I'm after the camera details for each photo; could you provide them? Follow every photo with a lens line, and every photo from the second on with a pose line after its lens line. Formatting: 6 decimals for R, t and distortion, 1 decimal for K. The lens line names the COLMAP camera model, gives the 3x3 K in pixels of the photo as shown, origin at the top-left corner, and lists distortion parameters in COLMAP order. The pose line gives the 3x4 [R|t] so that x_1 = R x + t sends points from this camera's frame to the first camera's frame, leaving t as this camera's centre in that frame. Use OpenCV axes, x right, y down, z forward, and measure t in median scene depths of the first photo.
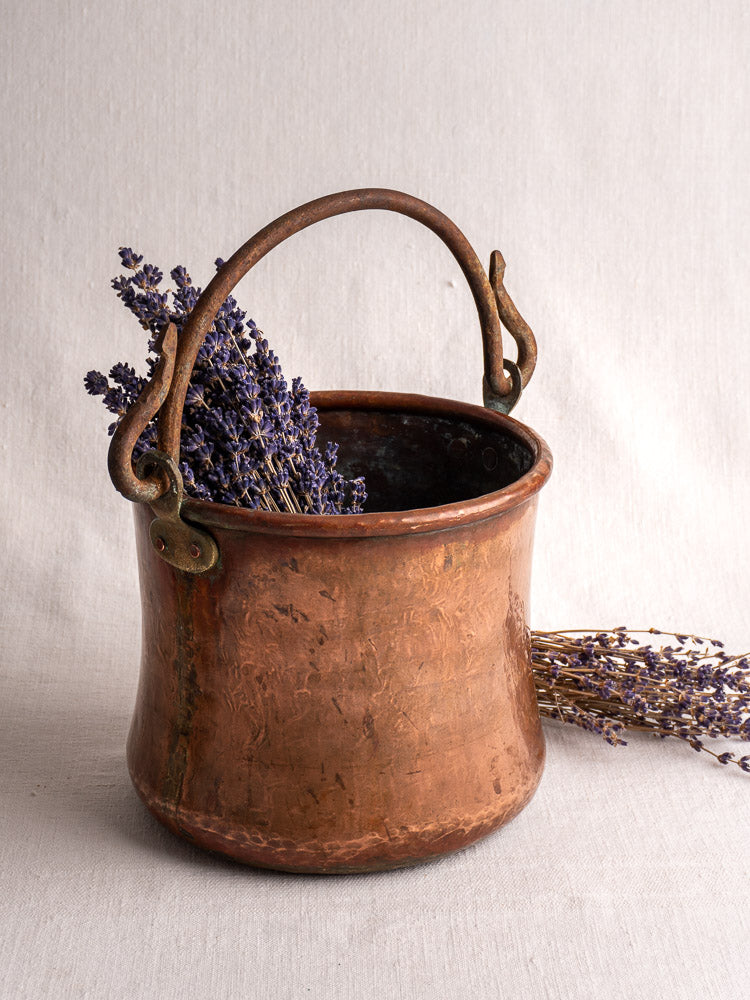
lens RADIAL K [[2131.0, 0, 372.9], [0, 2131.0, 498.1], [0, 0, 1]] dist [0.115503, 0.000000]
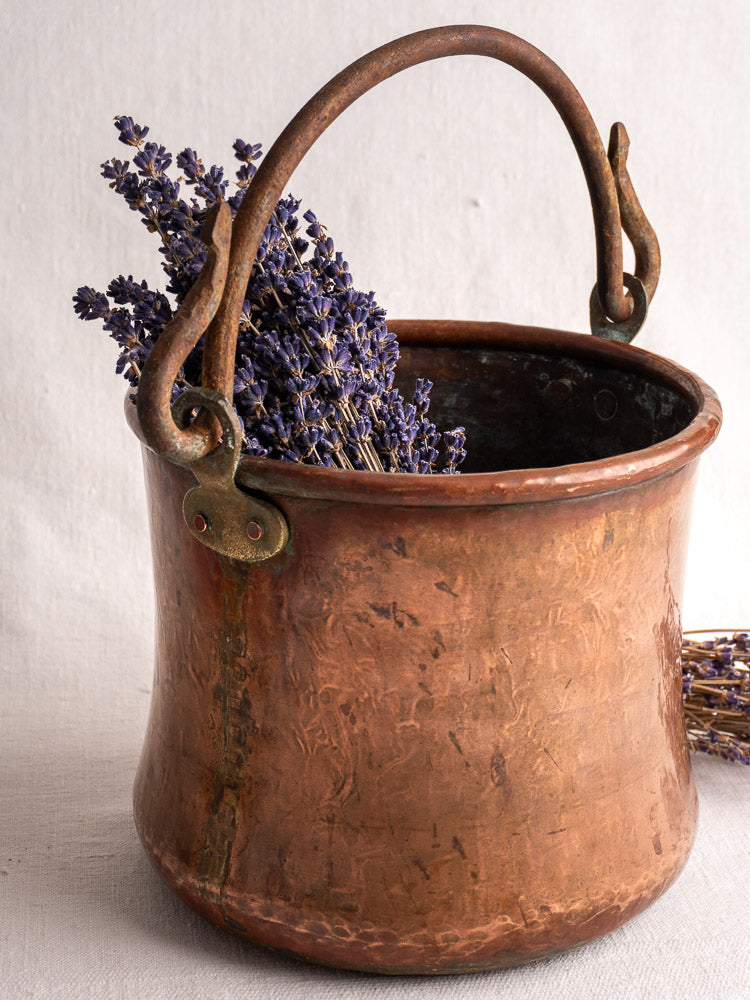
lens RADIAL K [[2131.0, 0, 371.8], [0, 2131.0, 526.7], [0, 0, 1]] dist [0.115503, 0.000000]
pose [[0.996037, -0.021680, 0.086253, -0.101268], [0.020872, 0.999729, 0.010264, 0.016316], [-0.086453, -0.008423, 0.996220, 0.279249]]
